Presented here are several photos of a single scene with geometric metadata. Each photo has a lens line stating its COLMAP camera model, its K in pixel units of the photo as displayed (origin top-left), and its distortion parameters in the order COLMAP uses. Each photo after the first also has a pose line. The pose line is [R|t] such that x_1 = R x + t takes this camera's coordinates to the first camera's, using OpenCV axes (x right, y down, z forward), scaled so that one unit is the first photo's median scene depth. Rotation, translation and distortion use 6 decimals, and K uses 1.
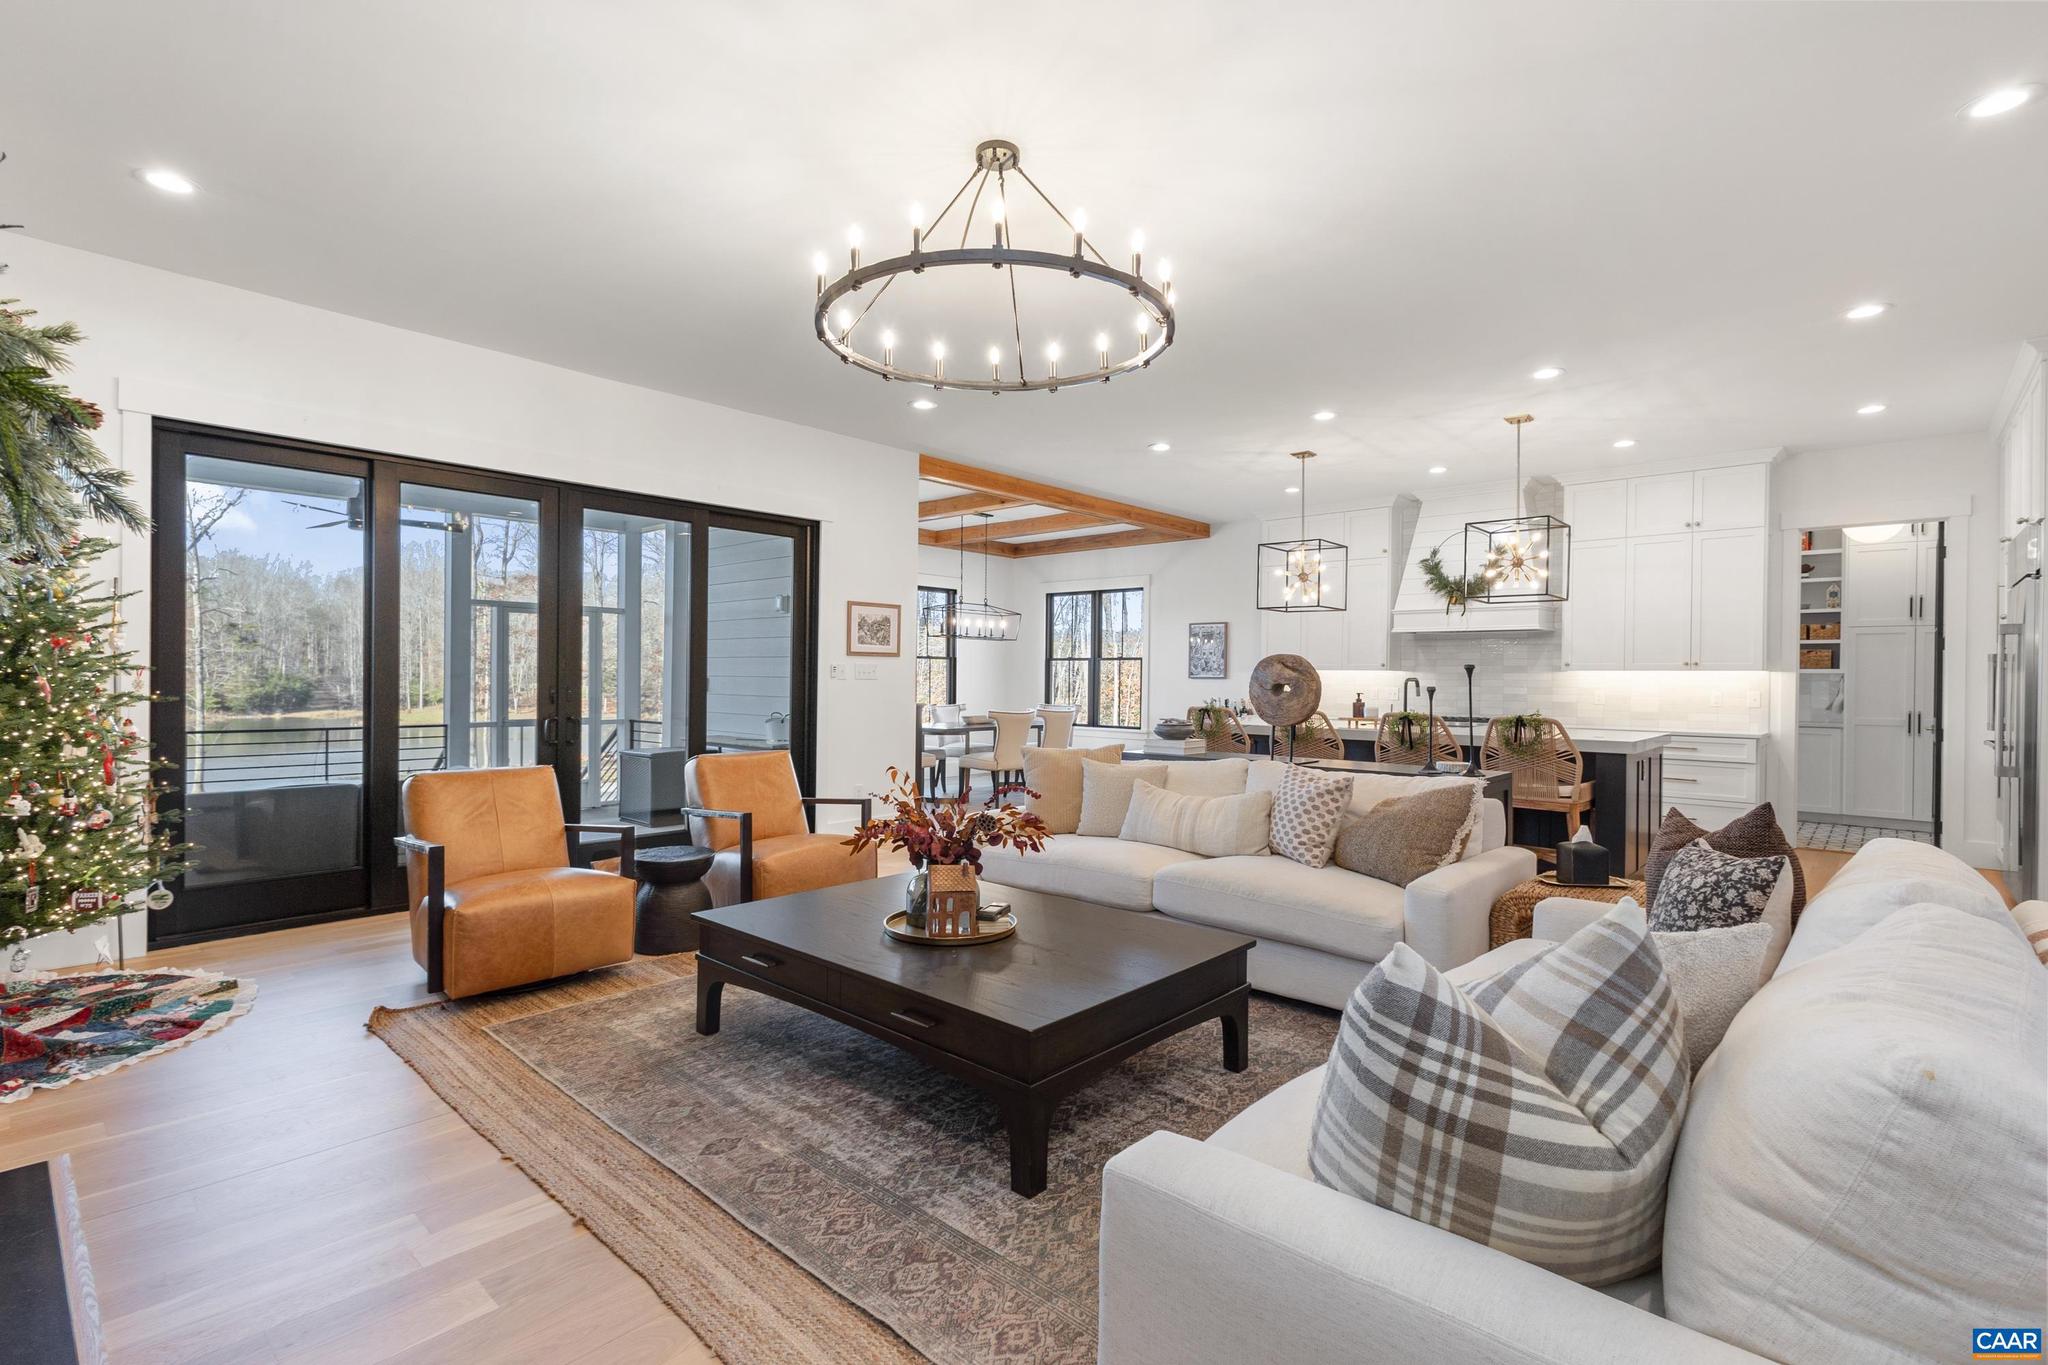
lens RADIAL K [[950.0, 0, 1021.5], [0, 950.0, 684.1], [0, 0, 1]] dist [0.013161, -0.003375]
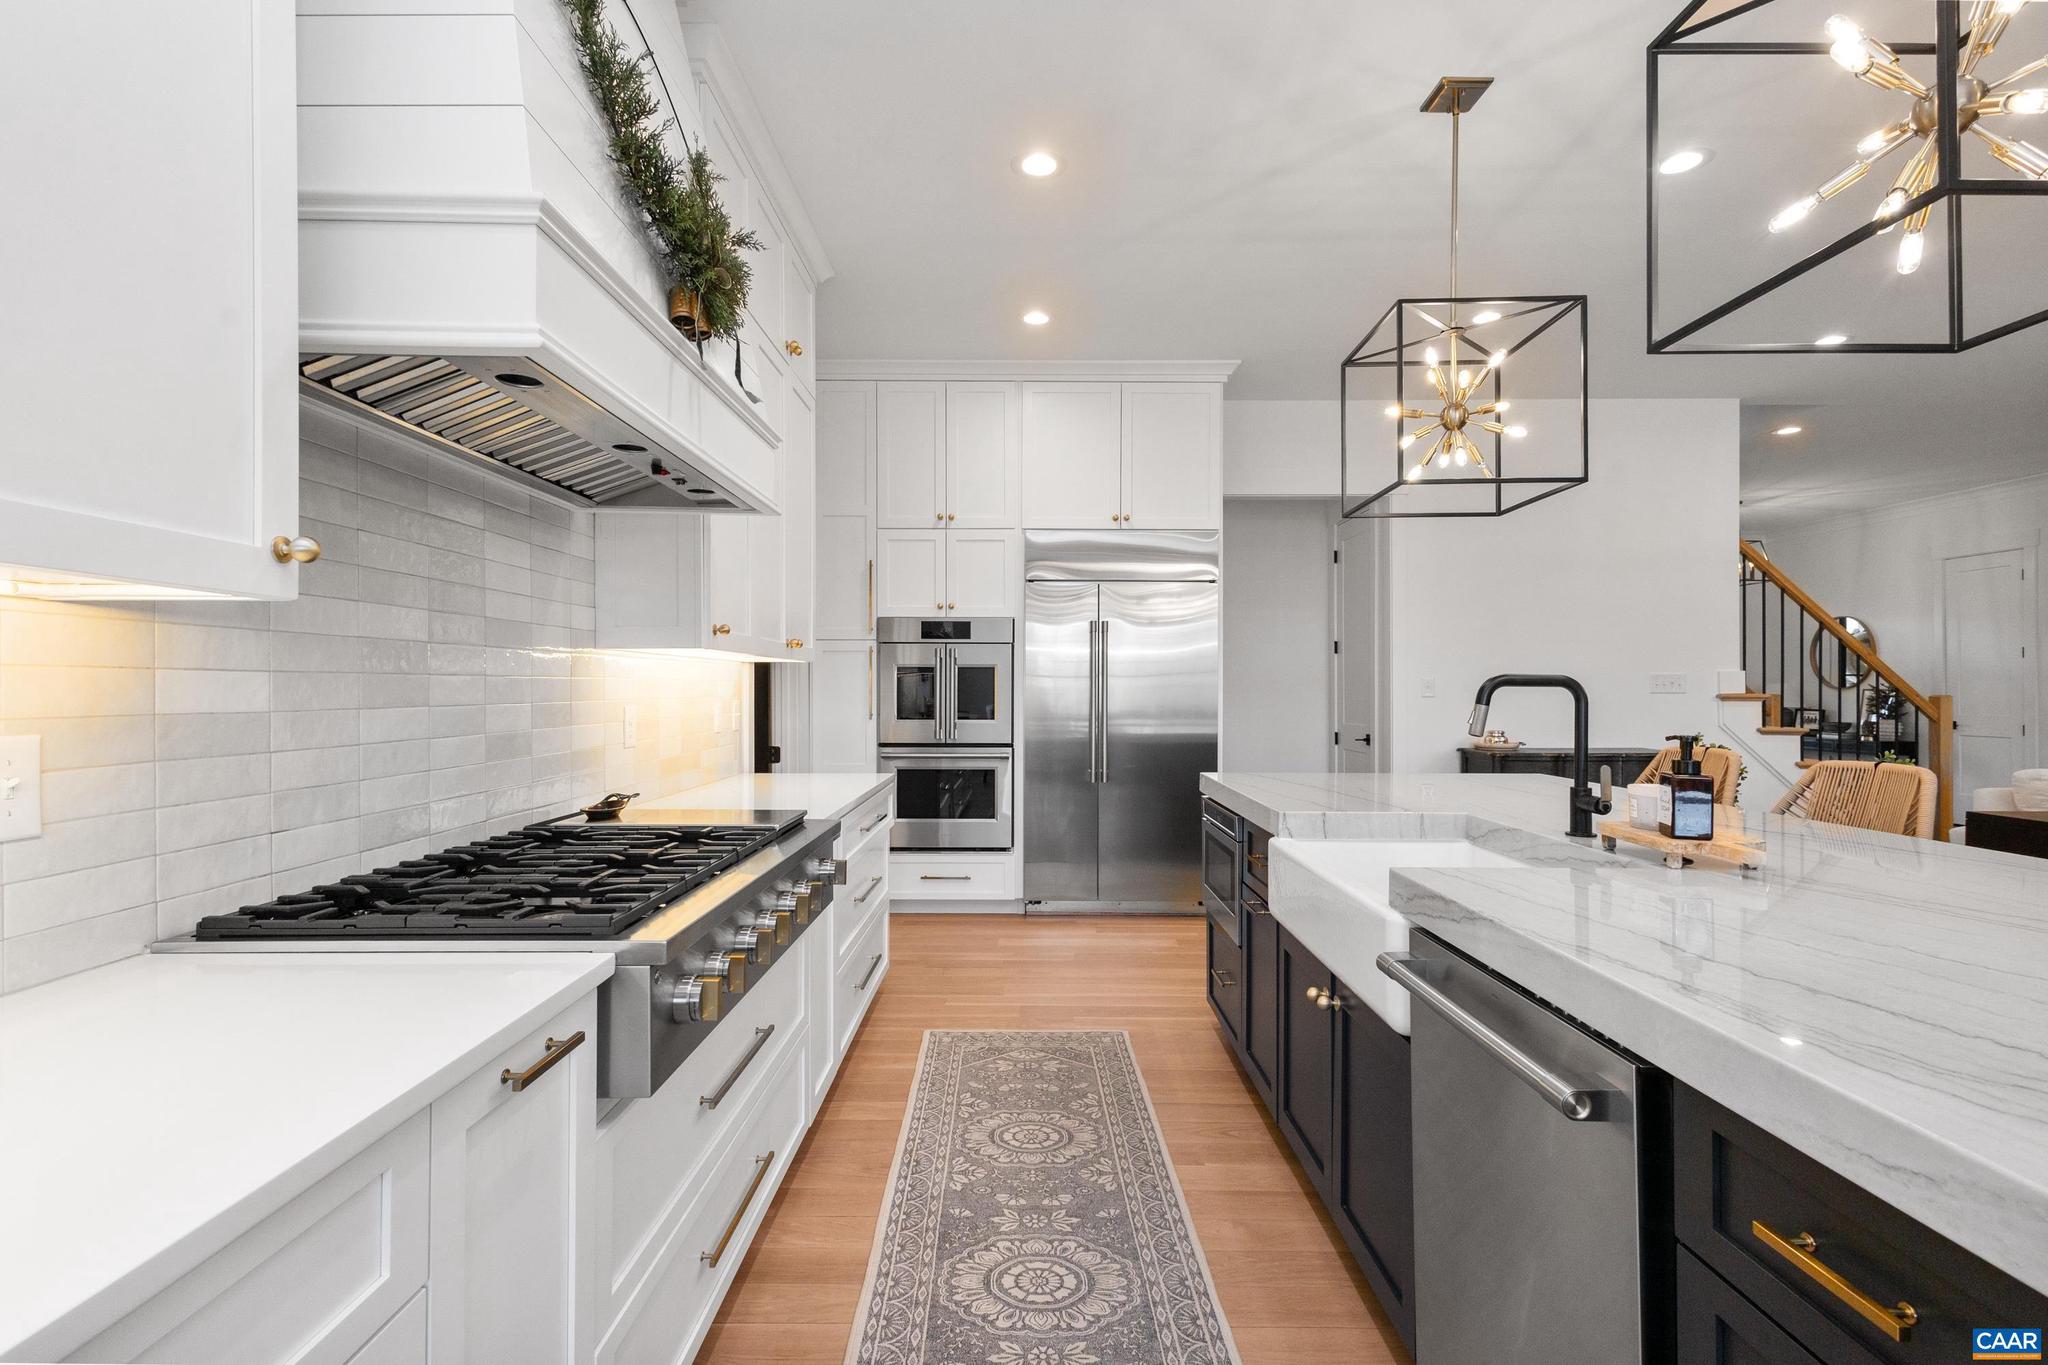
lens RADIAL K [[950.0, 0, 1027.4], [0, 950.0, 687.0], [0, 0, 1]] dist [0.013161, -0.003375]
pose [[-0.668248, -0.012752, 0.743829, 0.364297], [-0.006450, 0.999915, 0.011347, -0.007755], [-0.743910, 0.002785, -0.668274, 1.647349]]
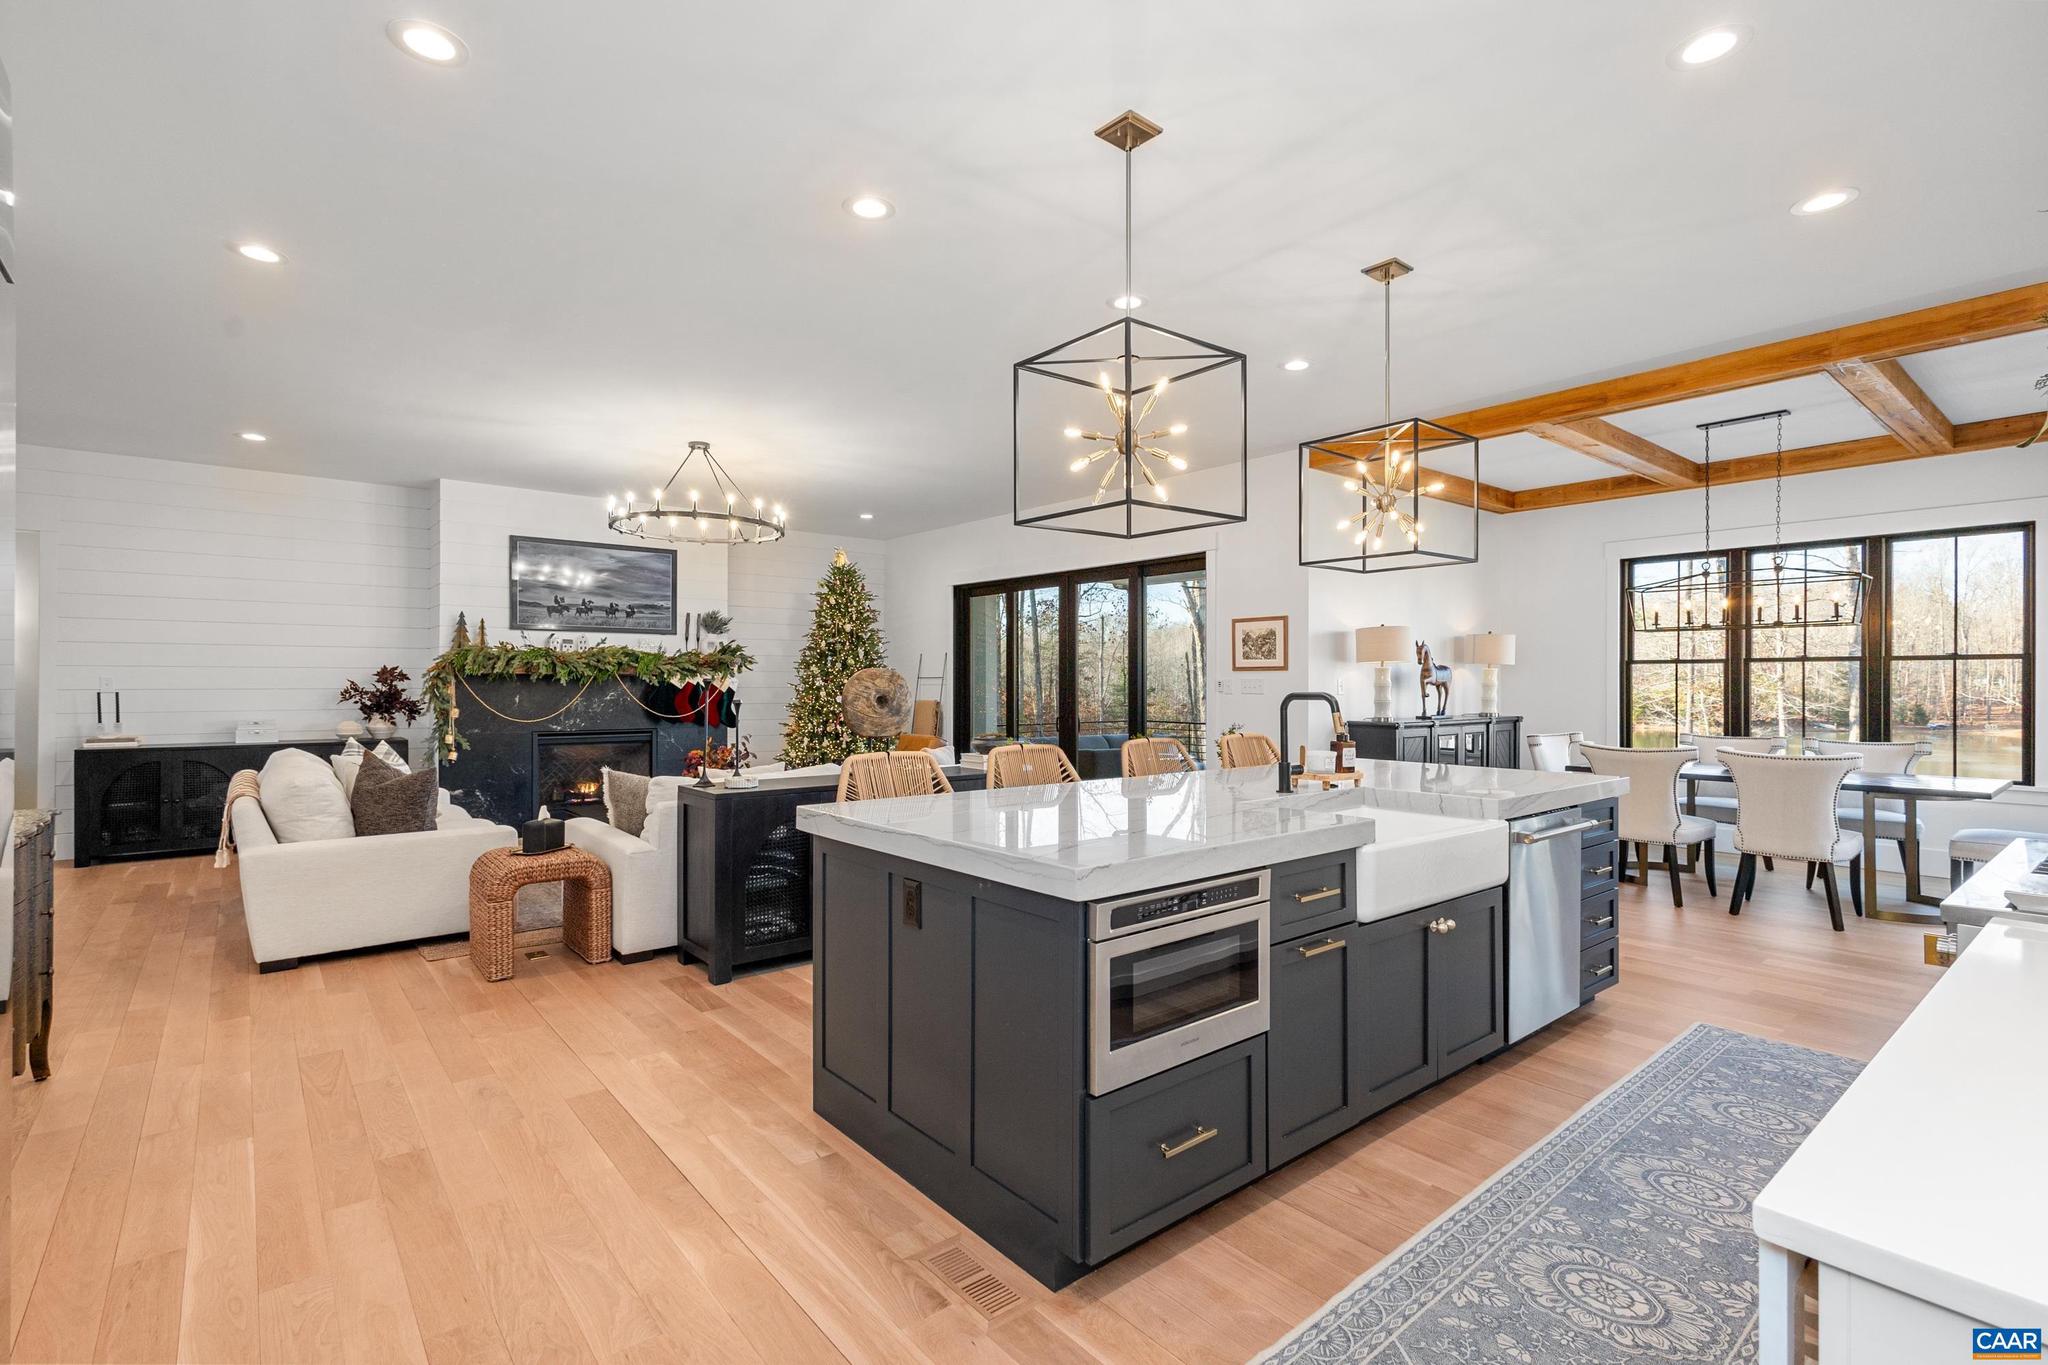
lens RADIAL K [[950.0, 0, 1019.3], [0, 950.0, 676.5], [0, 0, 1]] dist [0.013161, -0.003375]
pose [[-0.148448, -0.014891, -0.988808, 1.123165], [-0.008462, 0.999869, -0.013787, -0.009141], [0.988884, 0.006321, -0.148555, 1.153968]]
